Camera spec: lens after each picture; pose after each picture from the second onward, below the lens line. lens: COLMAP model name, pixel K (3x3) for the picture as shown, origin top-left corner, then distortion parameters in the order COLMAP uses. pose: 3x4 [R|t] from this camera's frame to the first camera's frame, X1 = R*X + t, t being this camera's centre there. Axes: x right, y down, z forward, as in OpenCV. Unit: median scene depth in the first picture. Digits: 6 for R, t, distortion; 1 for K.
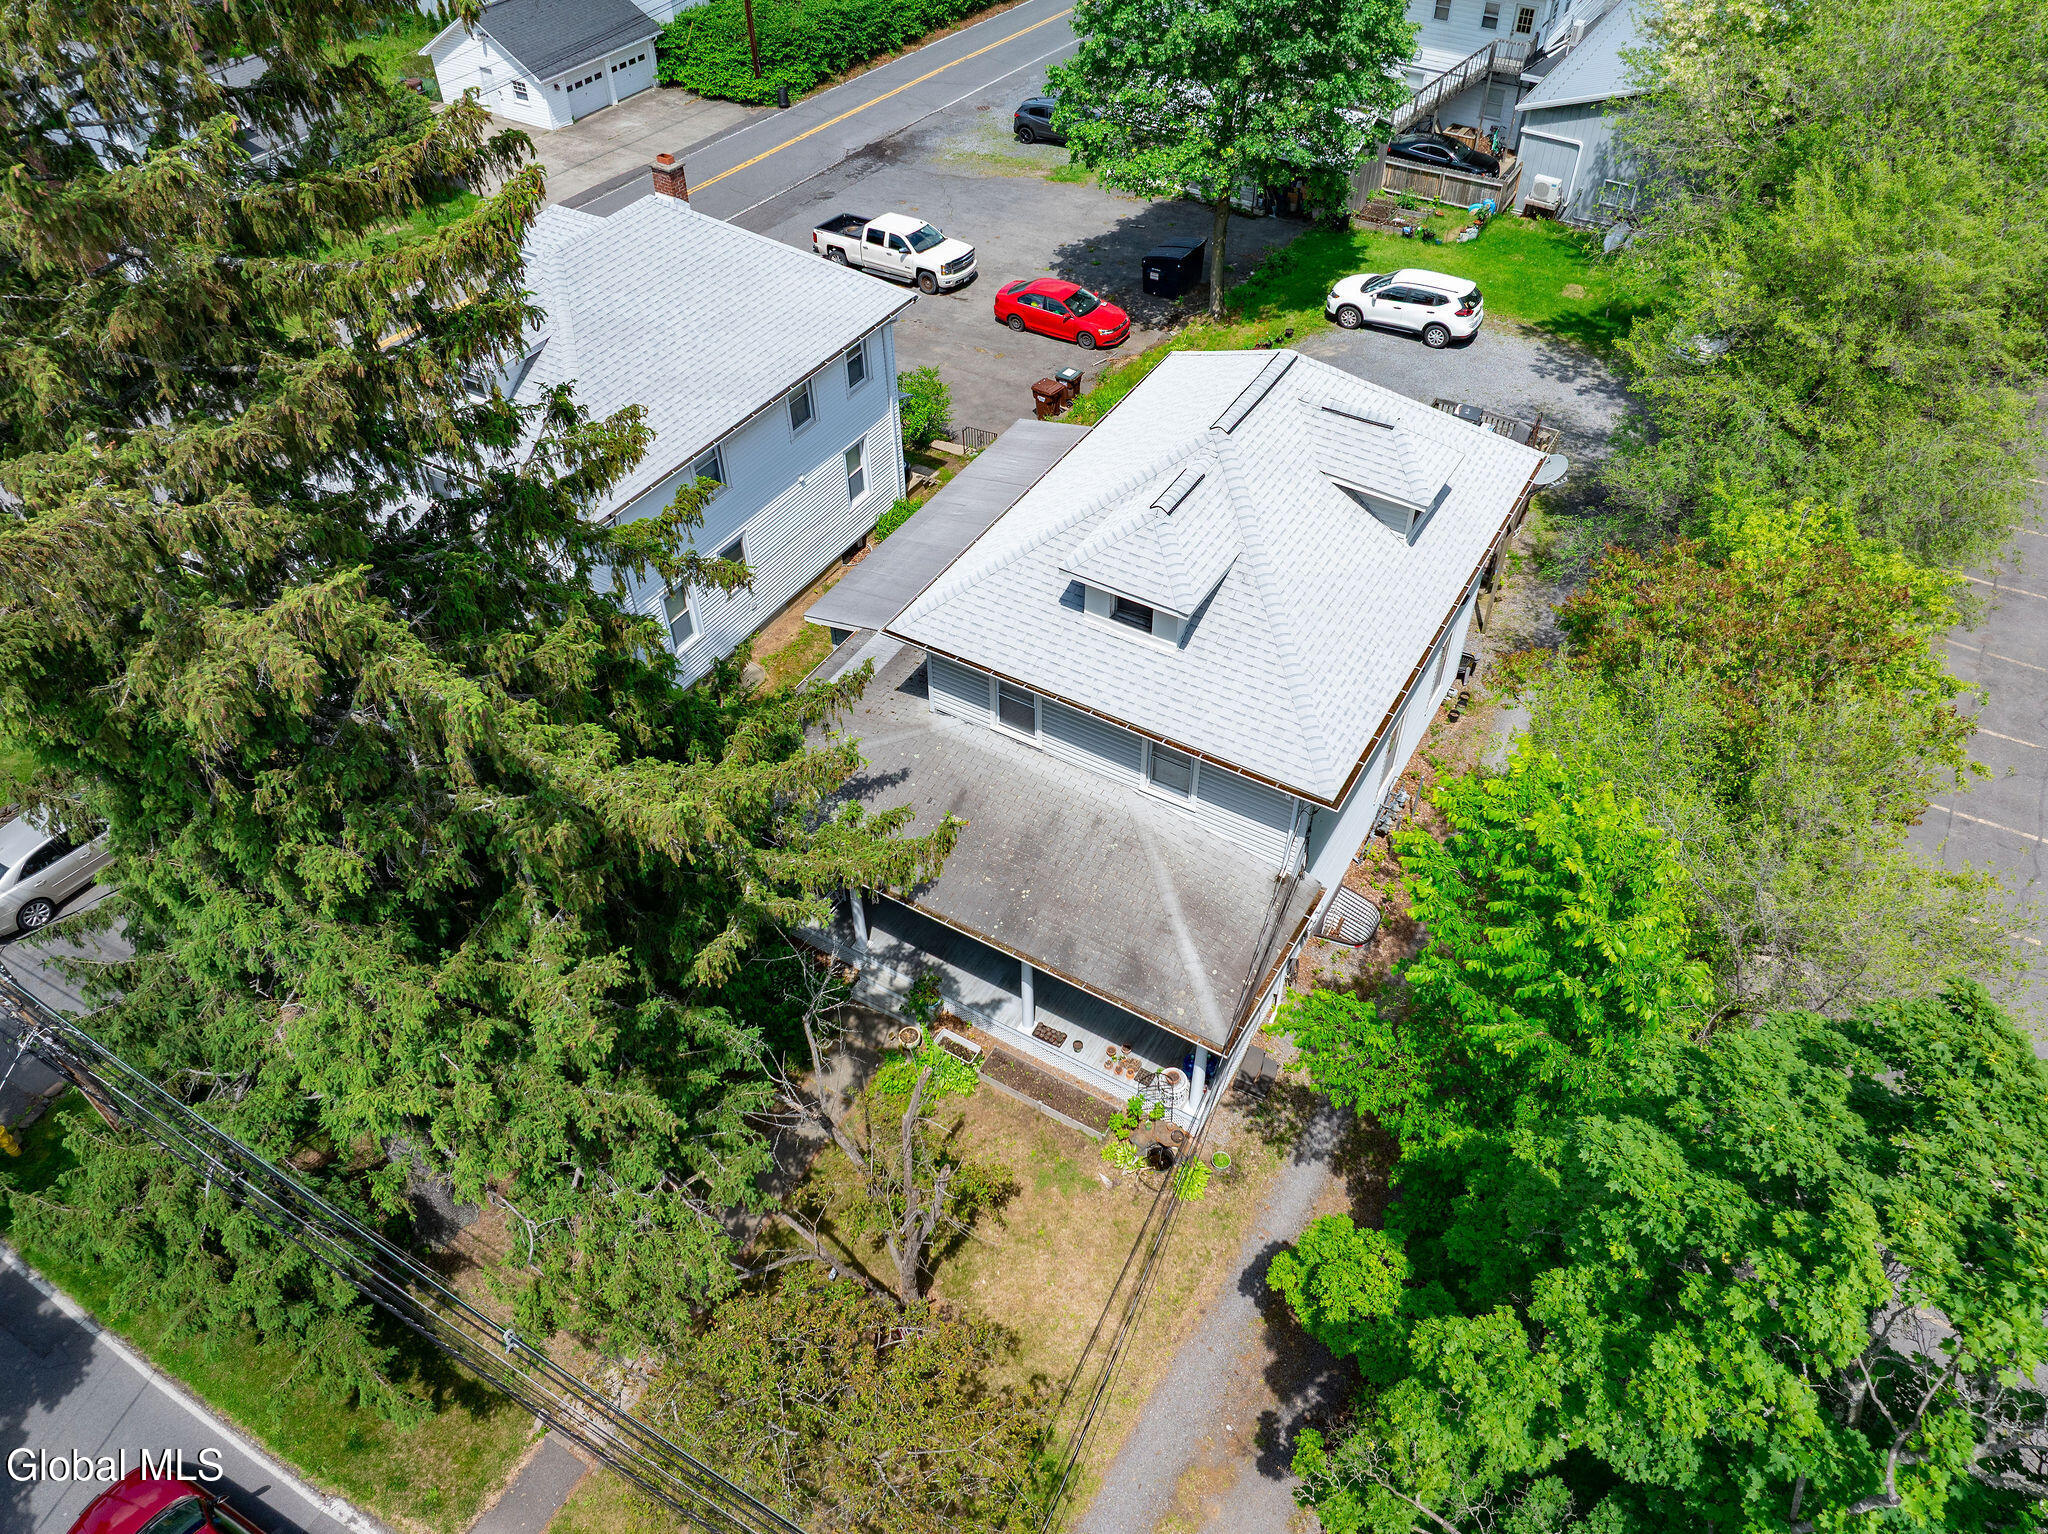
lens RADIAL K [[1411.9, 0, 1024.0], [0, 1411.9, 767.0], [0, 0, 1]] dist [0.001376, 0.000067]
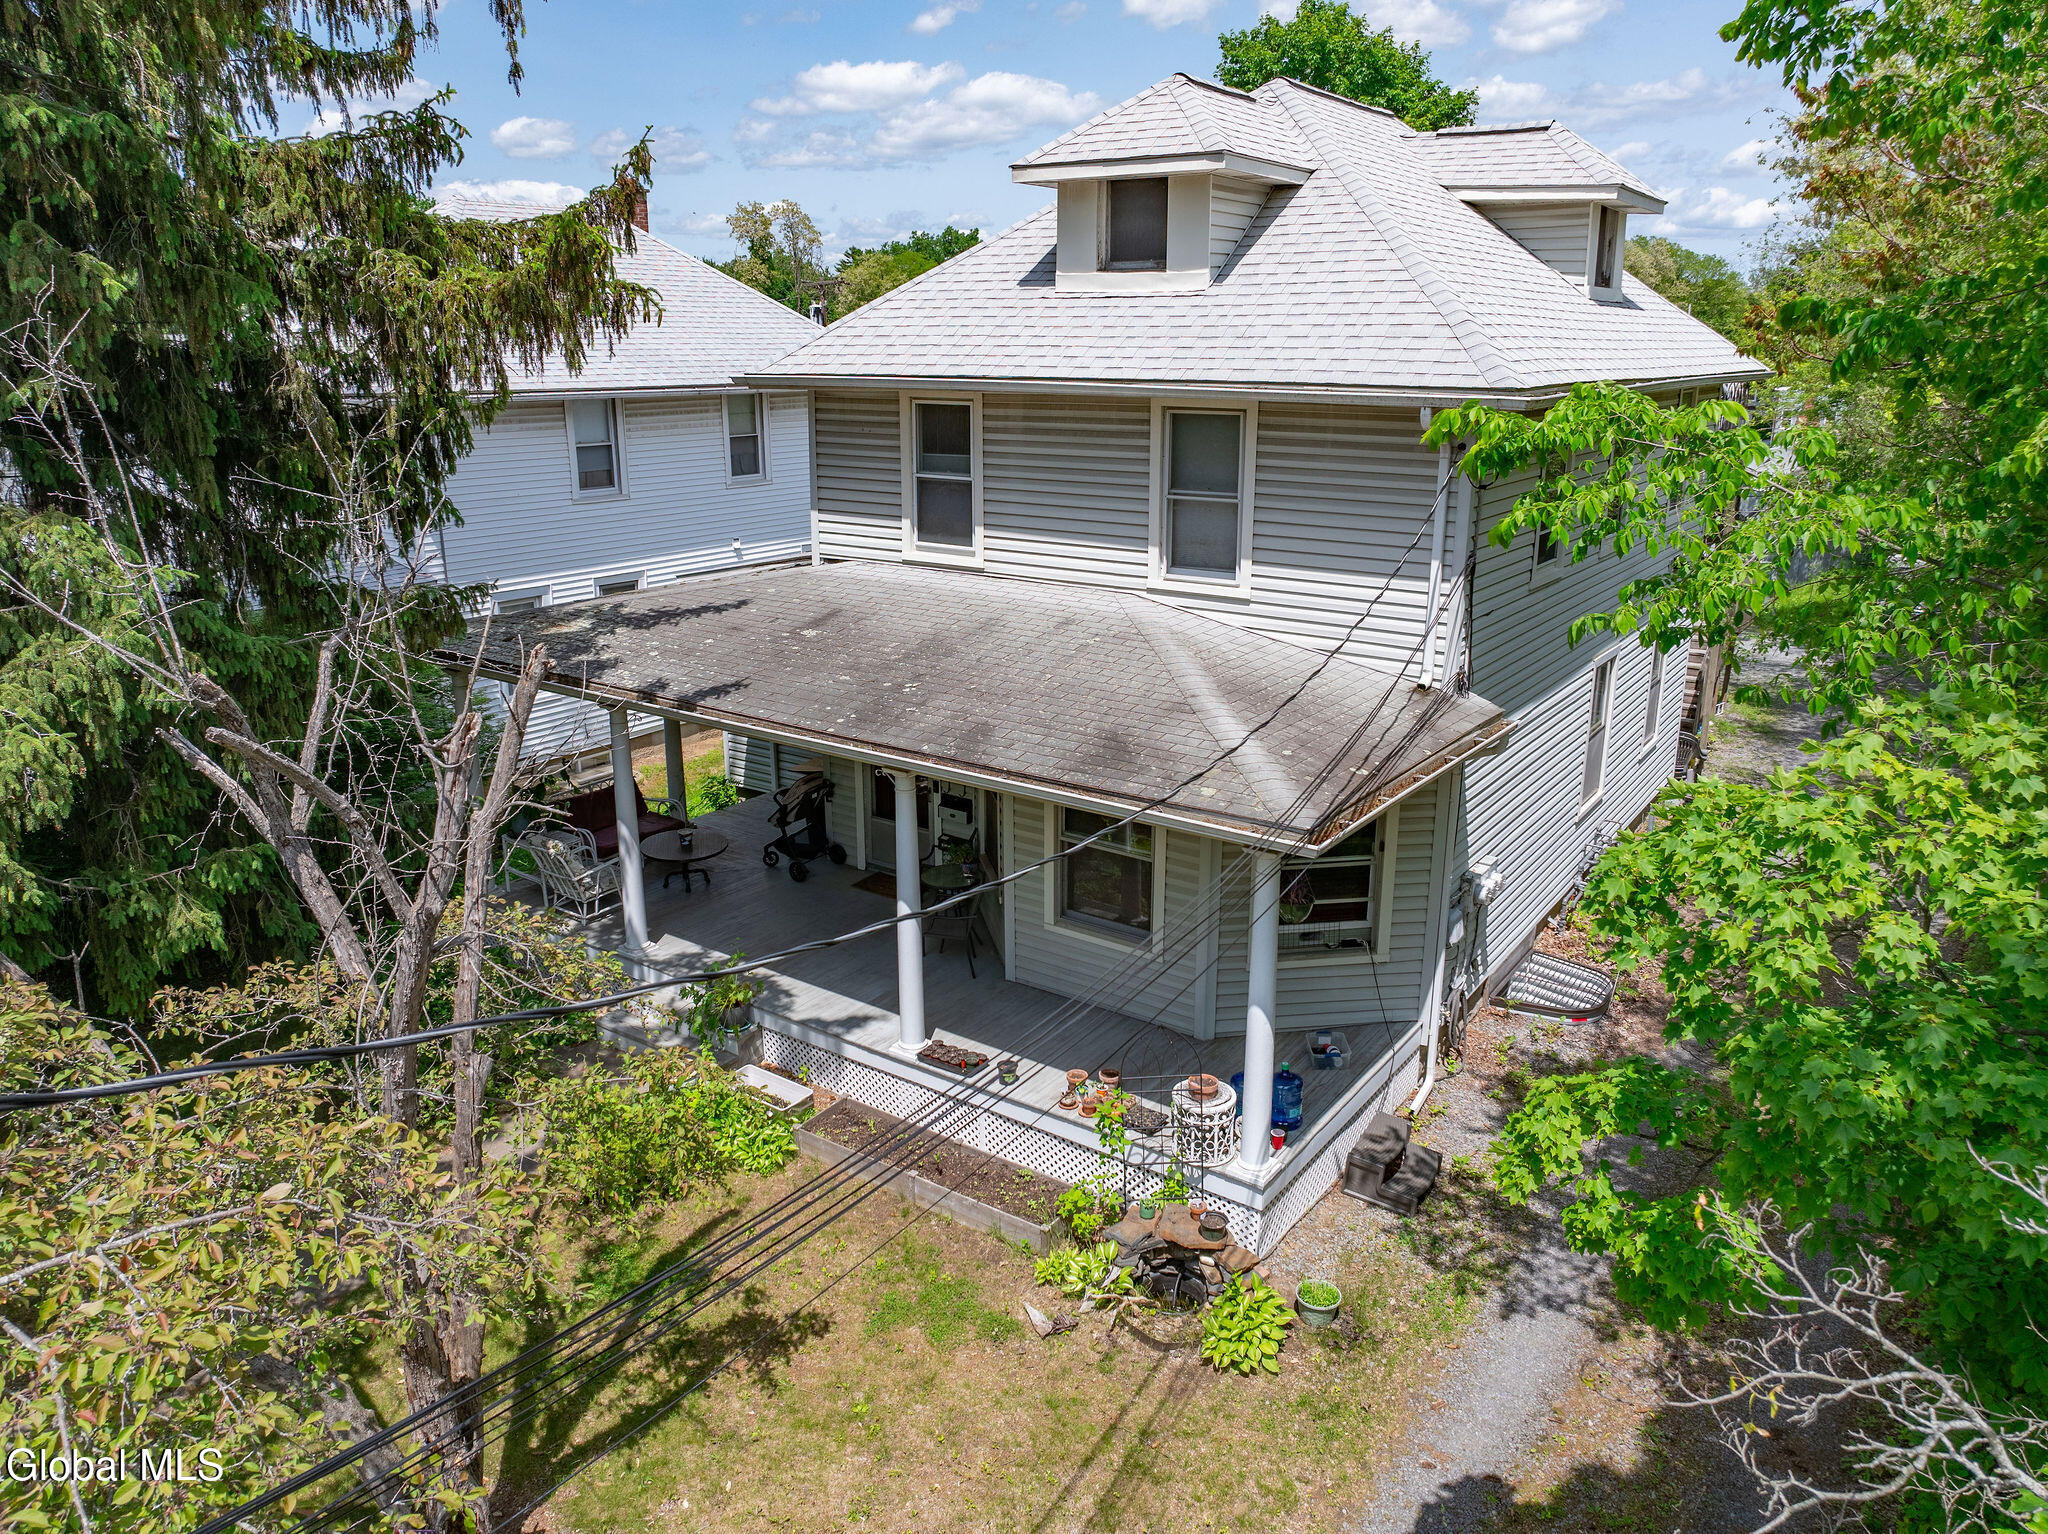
lens RADIAL K [[1460.3, 0, 1024.0], [0, 1460.3, 767.0], [0, 0, 1]] dist [-0.001017, -0.000061]
pose [[0.996494, 0.032828, -0.076950, 0.080044], [-0.064997, 0.882893, -0.465054, 0.343458], [0.052672, 0.468426, 0.881932, 0.534352]]
